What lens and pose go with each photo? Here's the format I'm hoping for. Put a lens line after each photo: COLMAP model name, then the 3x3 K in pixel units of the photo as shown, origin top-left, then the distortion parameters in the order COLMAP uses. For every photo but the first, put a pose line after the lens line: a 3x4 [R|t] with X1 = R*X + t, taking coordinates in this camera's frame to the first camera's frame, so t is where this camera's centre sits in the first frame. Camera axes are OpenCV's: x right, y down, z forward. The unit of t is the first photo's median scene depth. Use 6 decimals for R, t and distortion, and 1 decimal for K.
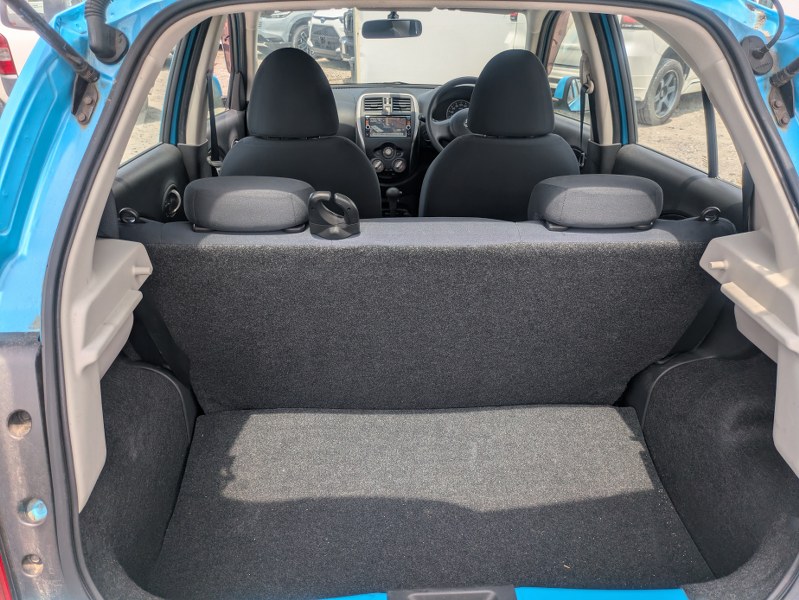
lens RADIAL K [[605.1, 0, 398.5], [0, 605.1, 291.4], [0, 0, 1]] dist [0.025902, -0.021845]
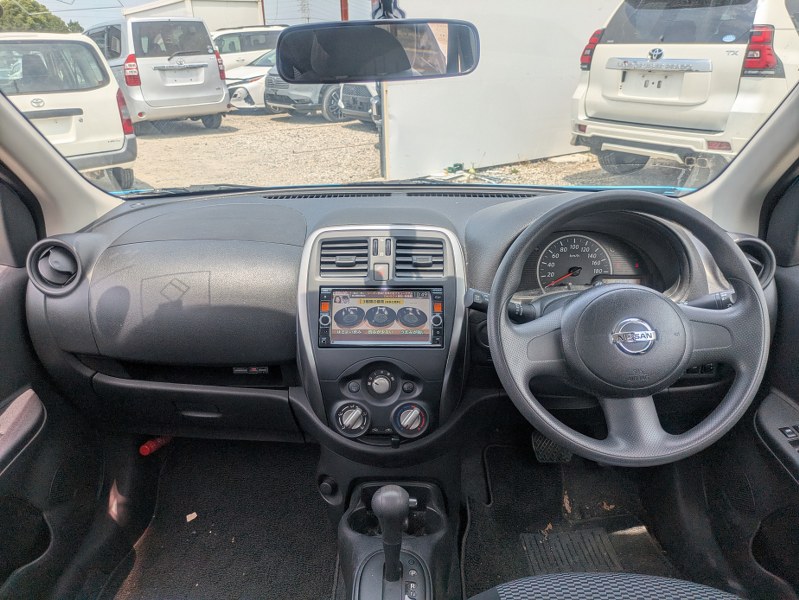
lens RADIAL K [[605.1, 0, 380.9], [0, 605.1, 296.0], [0, 0, 1]] dist [0.025902, -0.021845]
pose [[0.995226, 0.009489, -0.097137, 0.008043], [-0.017251, 0.996695, -0.079387, -0.114276], [0.096063, 0.080684, 0.992100, 0.284597]]
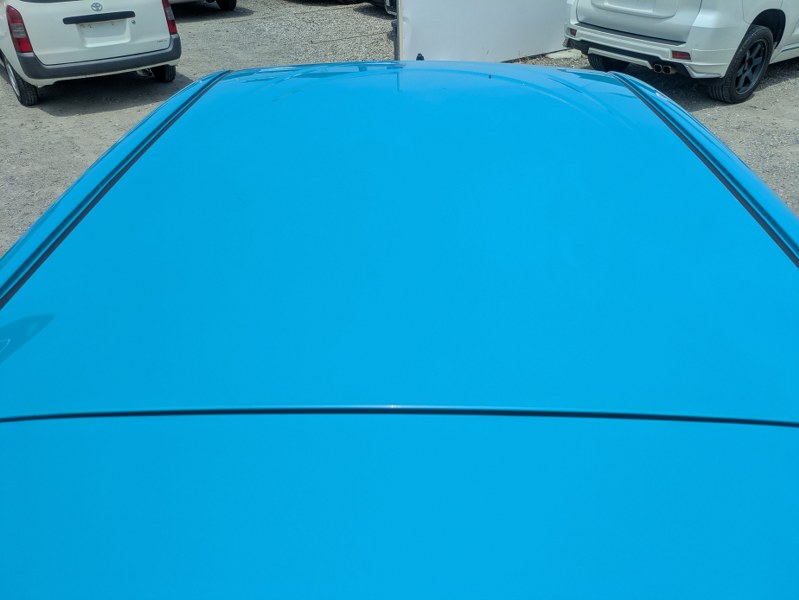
lens RADIAL K [[605.1, 0, 402.8], [0, 605.1, 307.3], [0, 0, 1]] dist [0.025902, -0.021845]
pose [[0.997217, 0.032548, -0.067075, 0.013846], [-0.023557, 0.991139, 0.130724, -0.105768], [0.070736, -0.128780, 0.989147, 0.067103]]
